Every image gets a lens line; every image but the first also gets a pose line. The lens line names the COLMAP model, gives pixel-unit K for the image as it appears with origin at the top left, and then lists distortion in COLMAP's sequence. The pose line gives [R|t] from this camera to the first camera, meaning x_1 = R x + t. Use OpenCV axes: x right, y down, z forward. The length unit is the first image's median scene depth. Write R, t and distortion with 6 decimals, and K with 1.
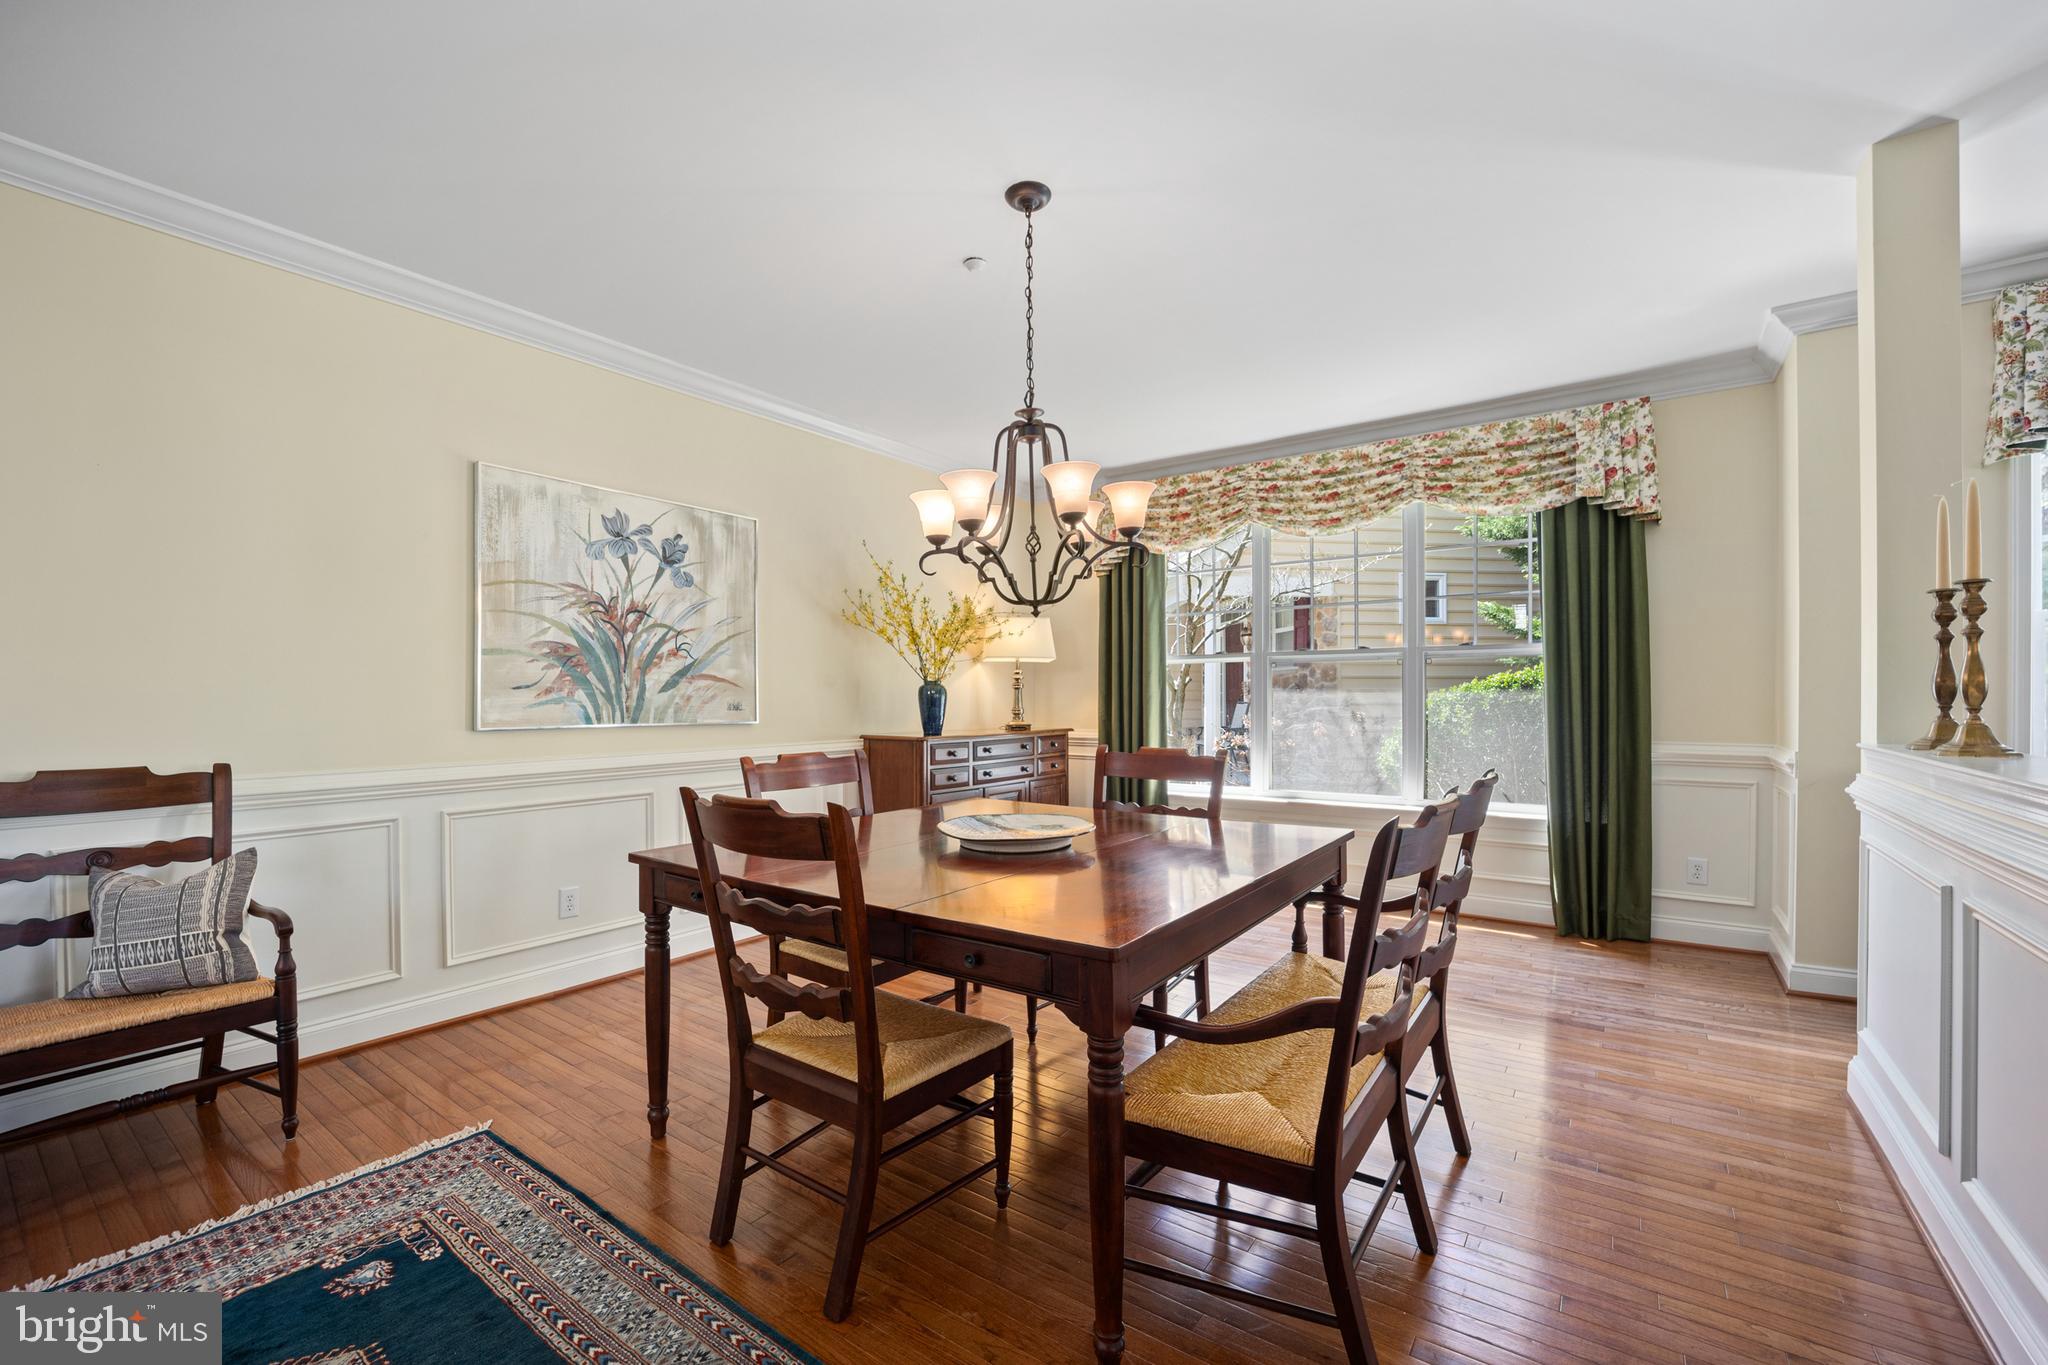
lens RADIAL K [[835.9, 0, 1028.5], [0, 835.9, 675.9], [0, 0, 1]] dist [-0.012721, -0.000510]
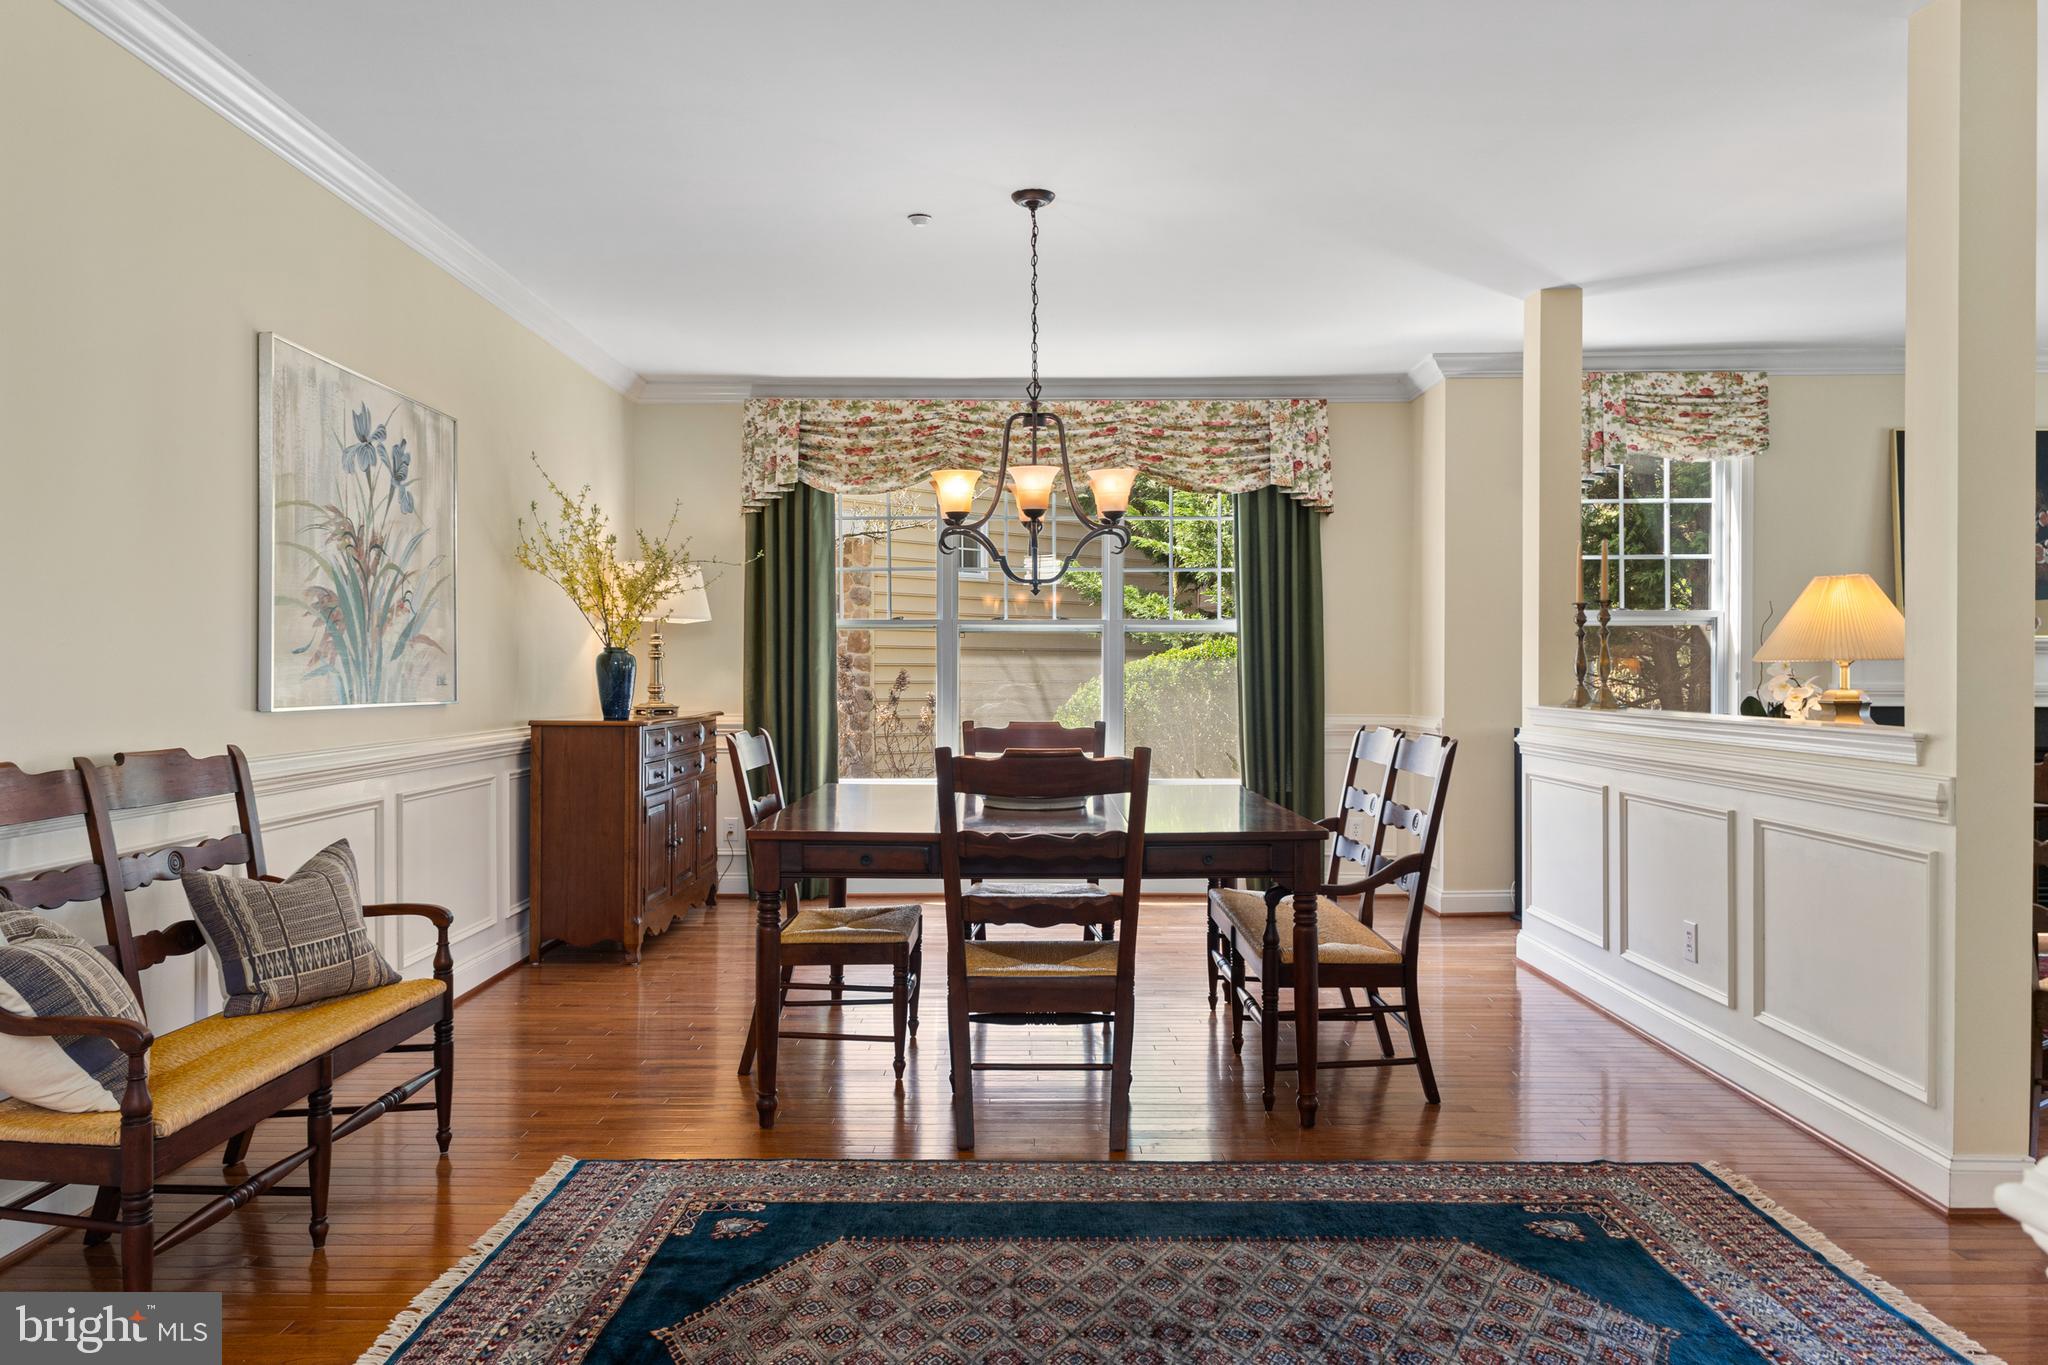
lens RADIAL K [[1416.3, 0, 1017.9], [0, 1416.3, 689.3], [0, 0, 1]] dist [0.021004, -0.014022]
pose [[0.817658, 0.000149, 0.575704, -0.639435], [-0.018588, 0.999485, 0.026142, 0.004158], [-0.575403, -0.032076, 0.817240, -0.298132]]
